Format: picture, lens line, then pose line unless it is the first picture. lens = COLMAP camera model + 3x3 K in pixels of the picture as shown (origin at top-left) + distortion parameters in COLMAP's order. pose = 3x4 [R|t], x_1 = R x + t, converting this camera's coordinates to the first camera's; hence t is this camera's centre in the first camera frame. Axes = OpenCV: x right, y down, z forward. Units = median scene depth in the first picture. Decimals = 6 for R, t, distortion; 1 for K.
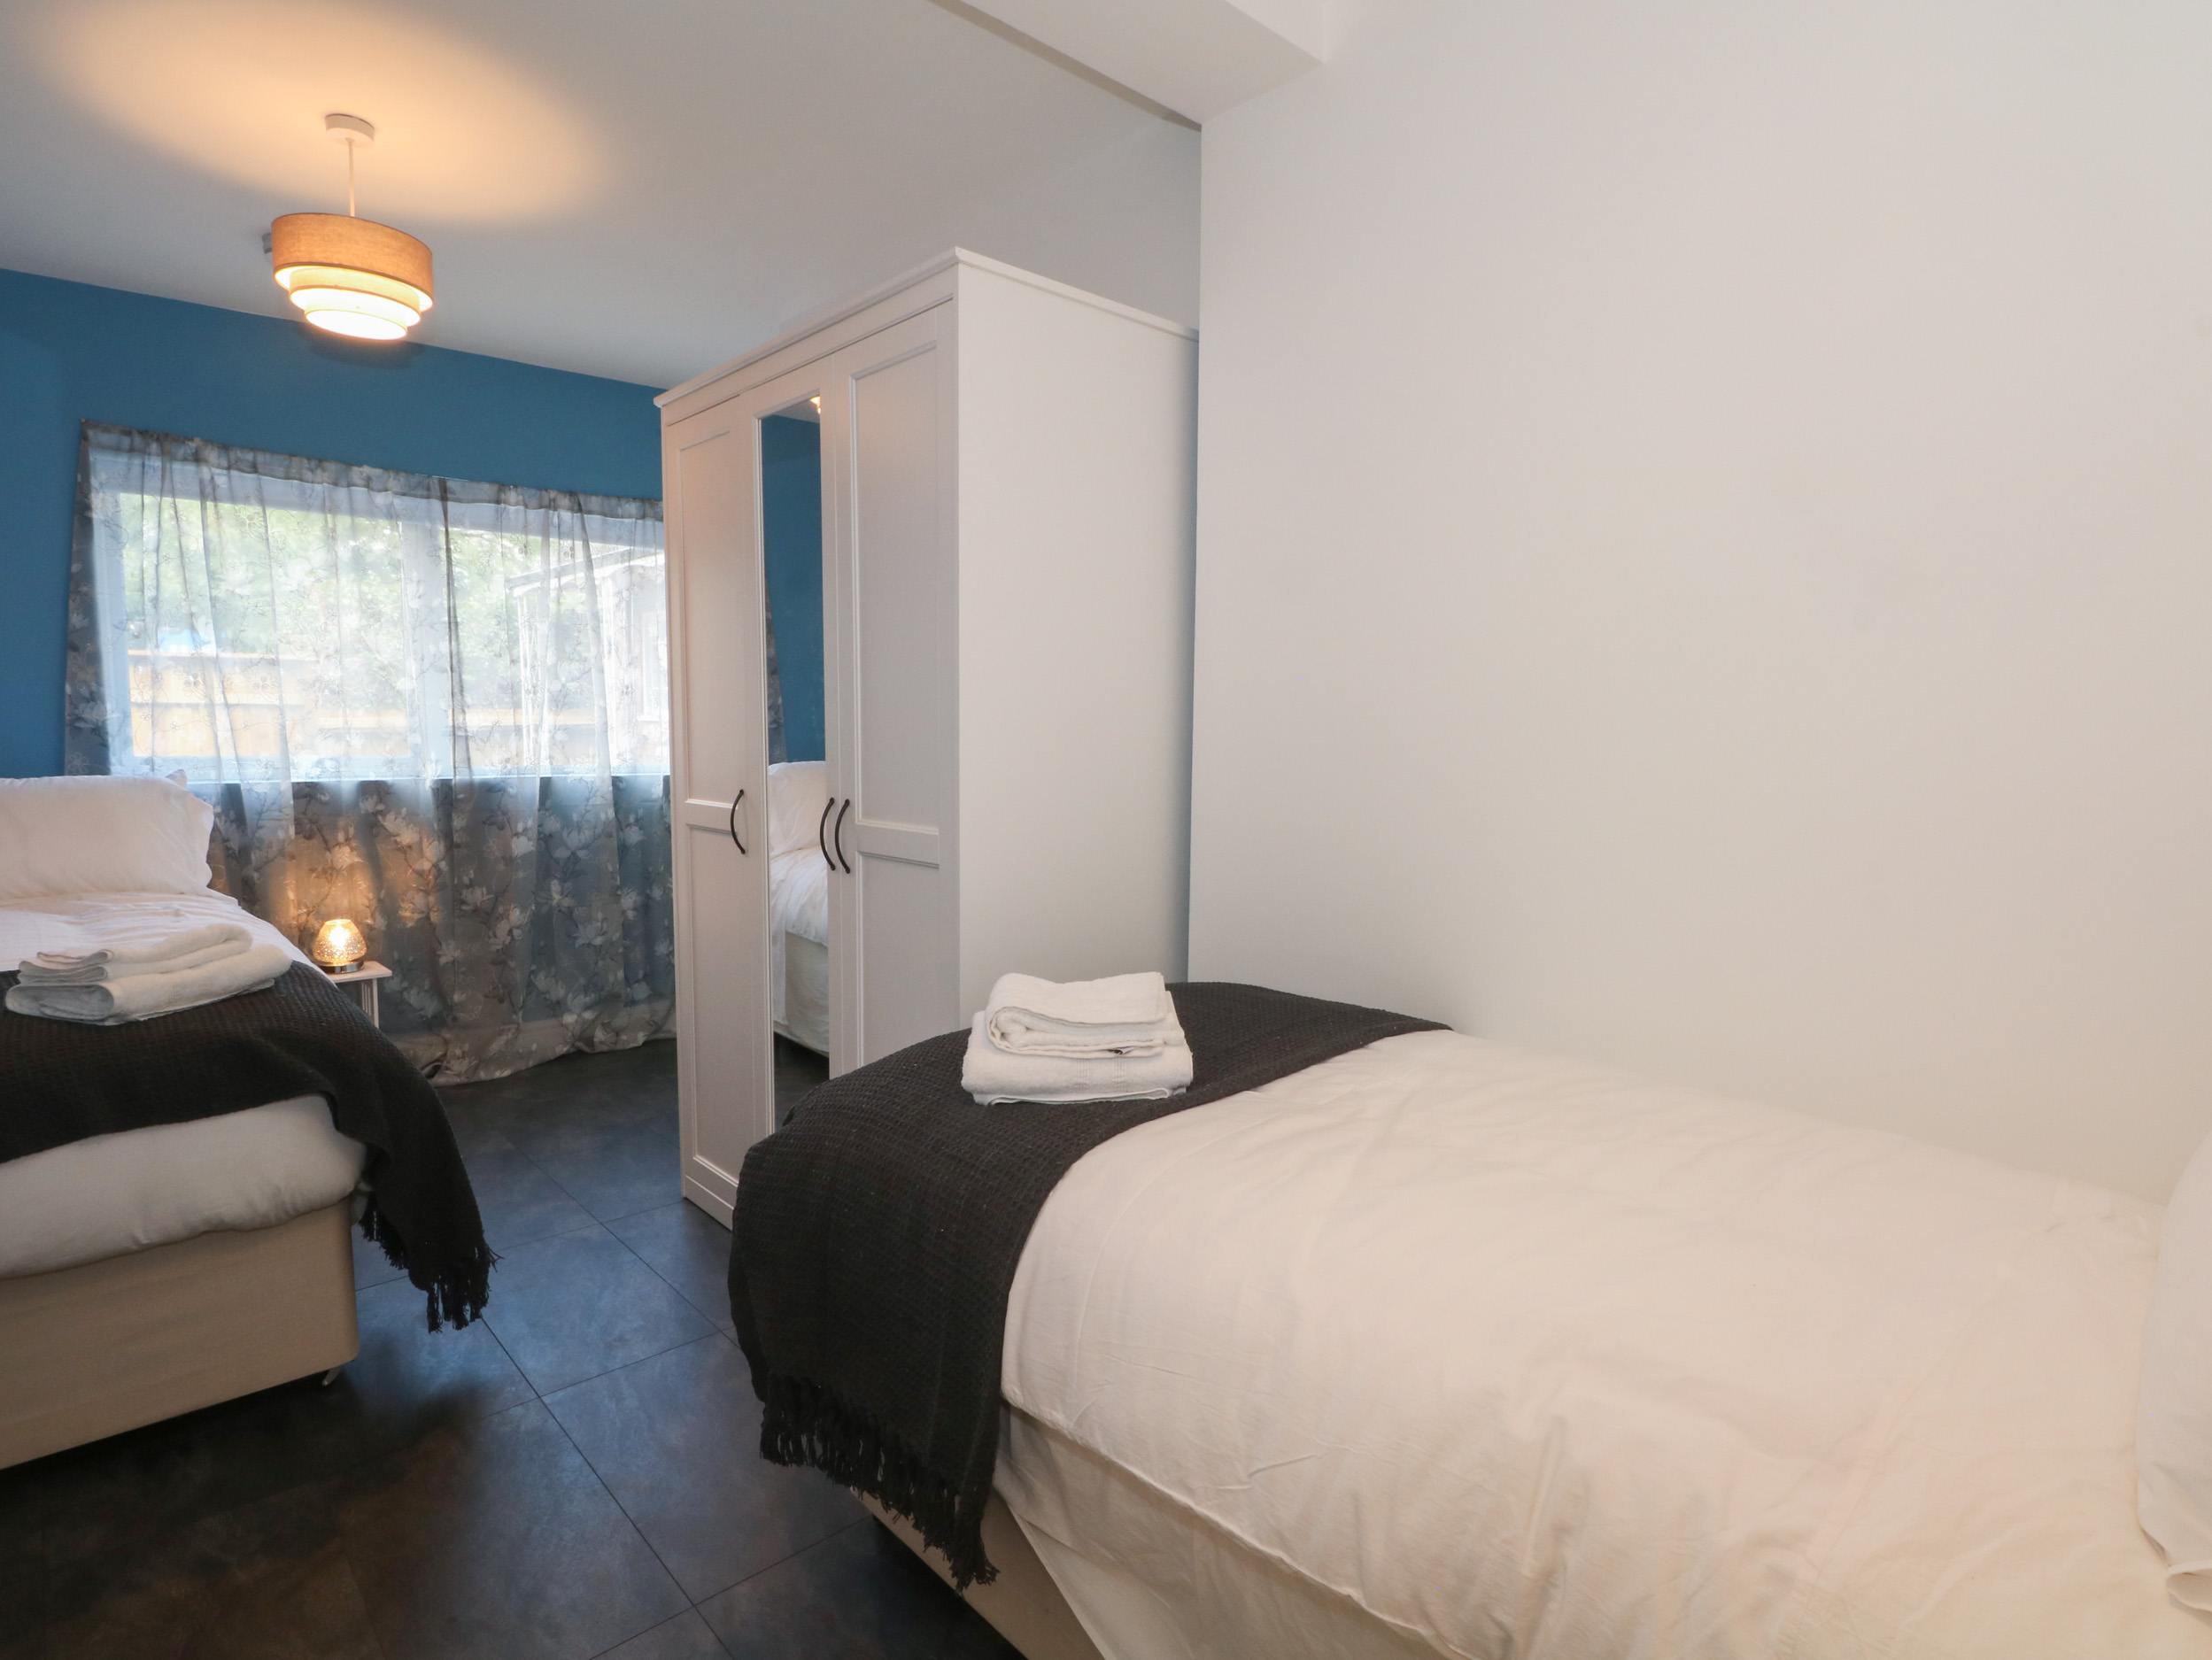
lens RADIAL K [[1155.3, 0, 1112.3], [0, 1155.3, 836.7], [0, 0, 1]] dist [0.001882, -0.014853]
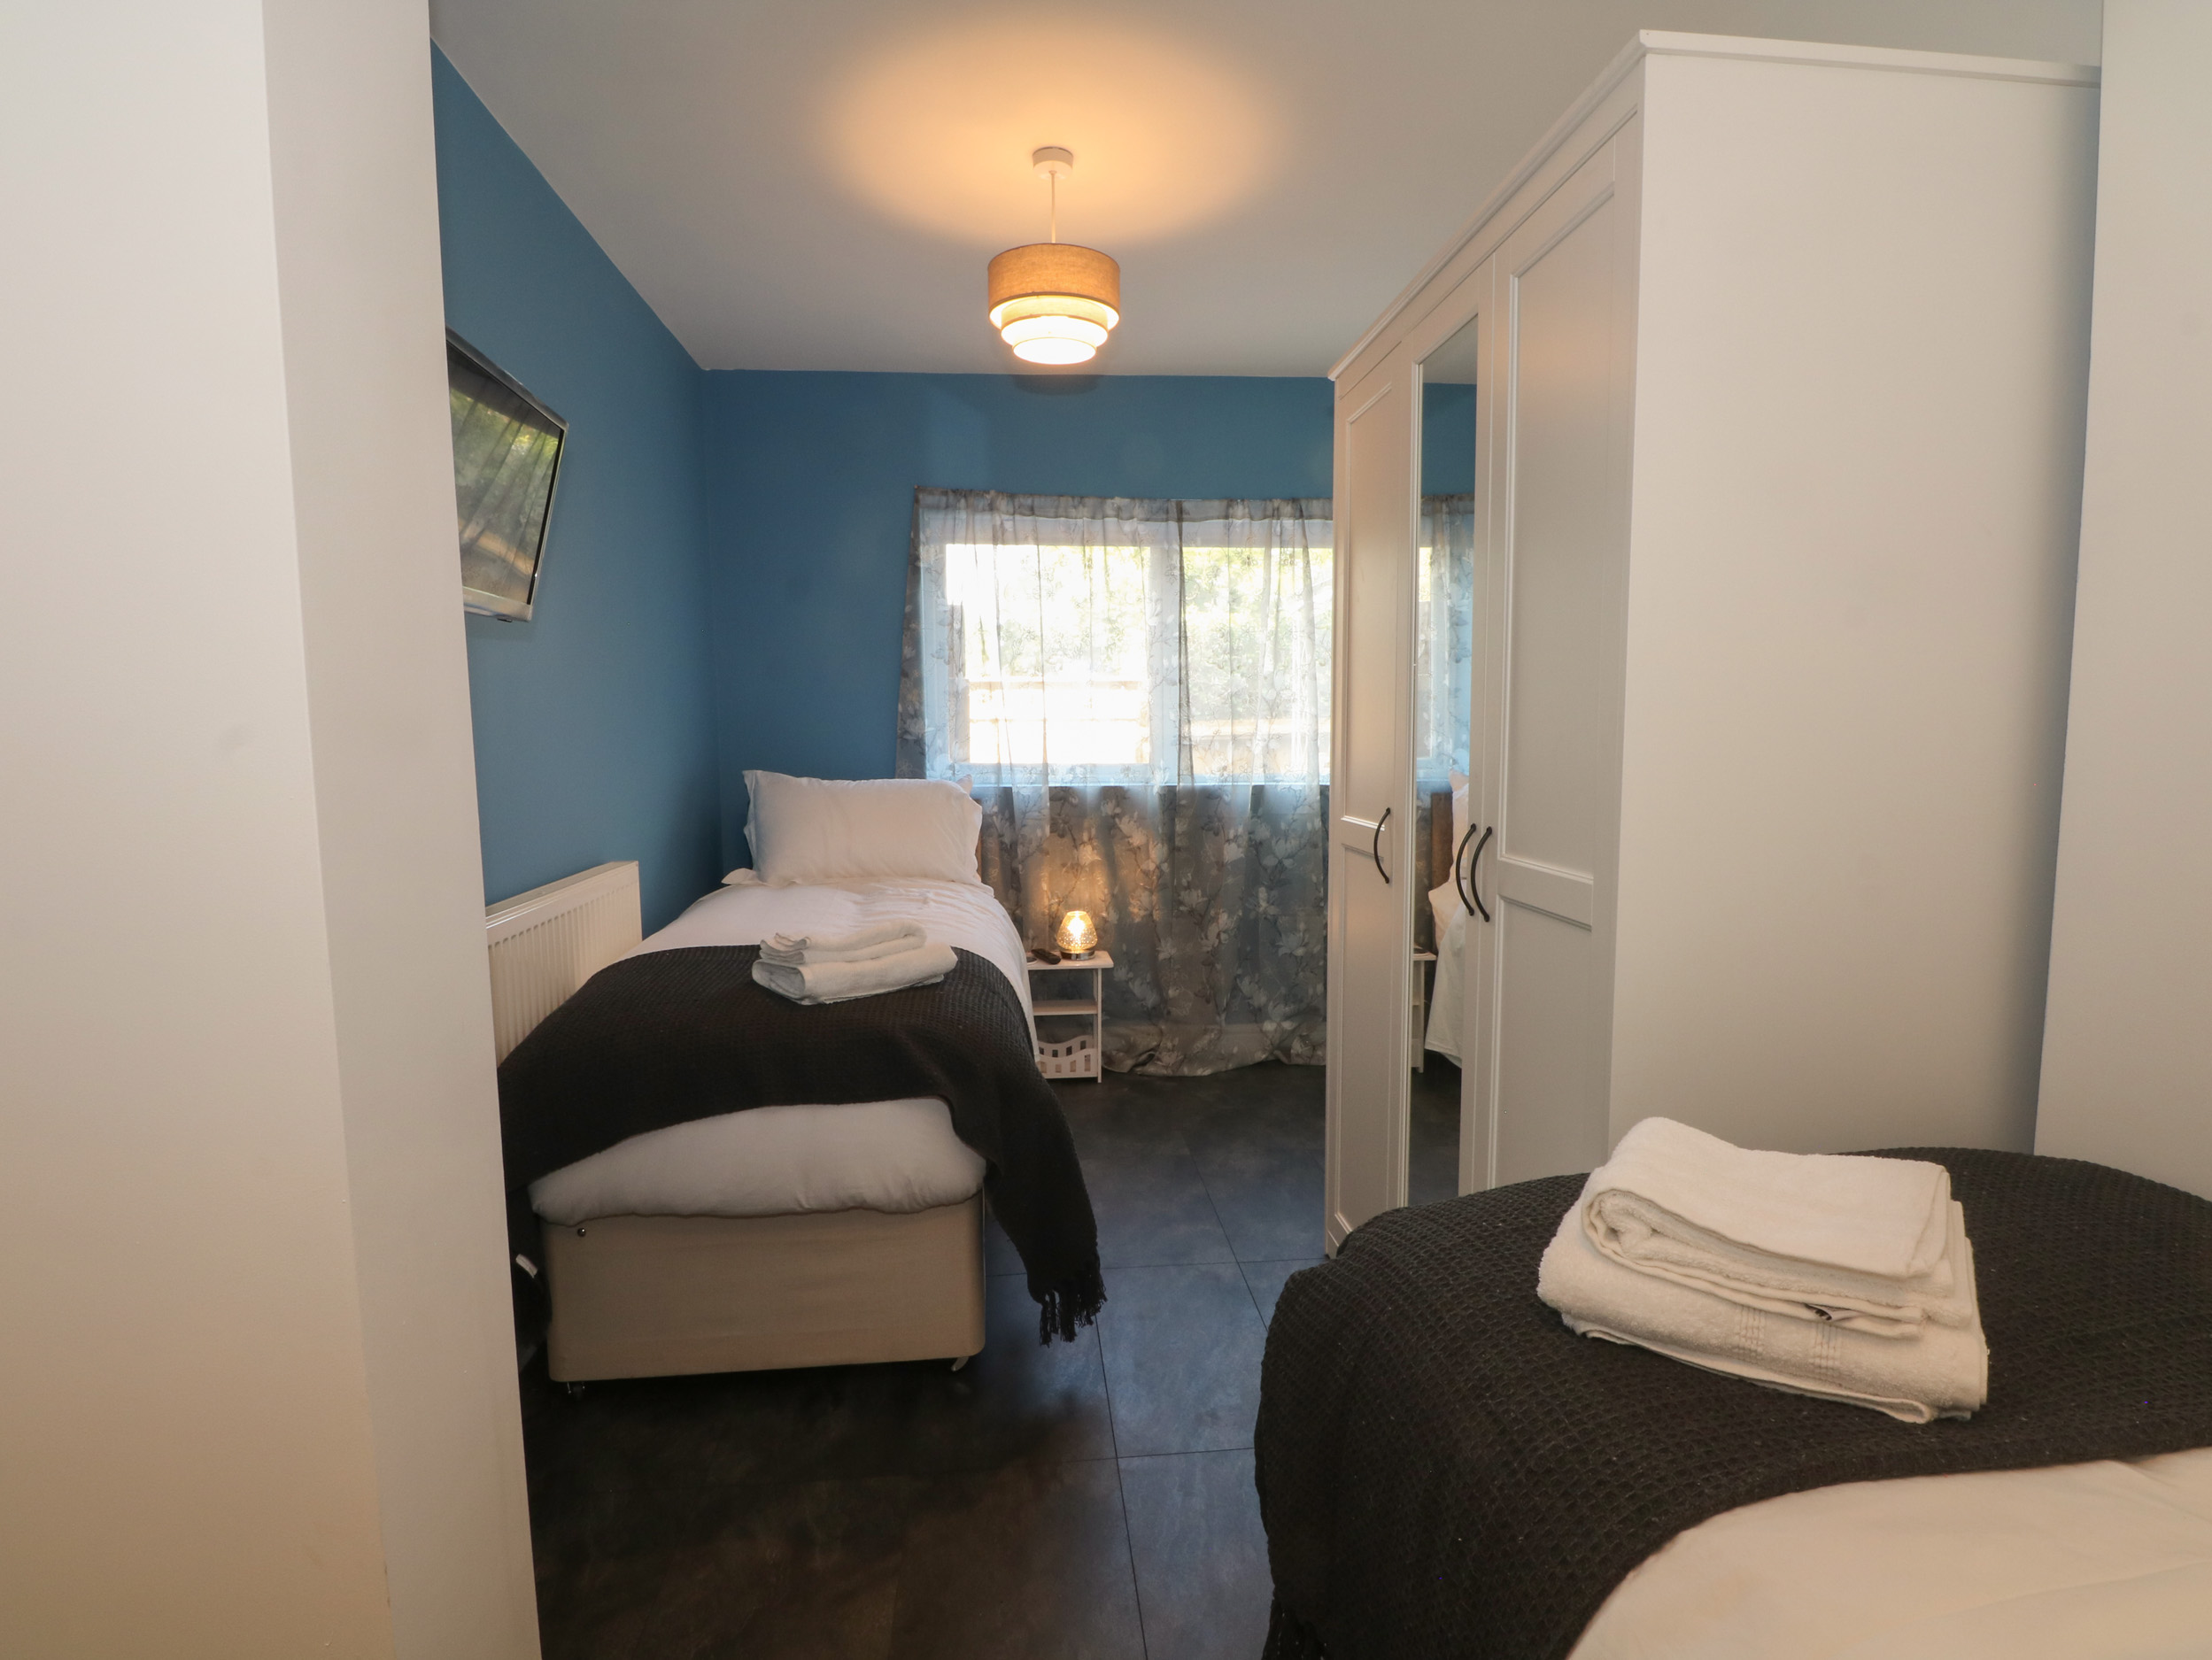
lens RADIAL K [[1155.3, 0, 1112.3], [0, 1155.3, 836.7], [0, 0, 1]] dist [0.001882, -0.014853]
pose [[0.796256, 0.042896, -0.603438, 0.023994], [-0.045667, 0.998899, 0.010748, -0.014289], [0.603234, 0.018999, 0.797338, 0.146065]]
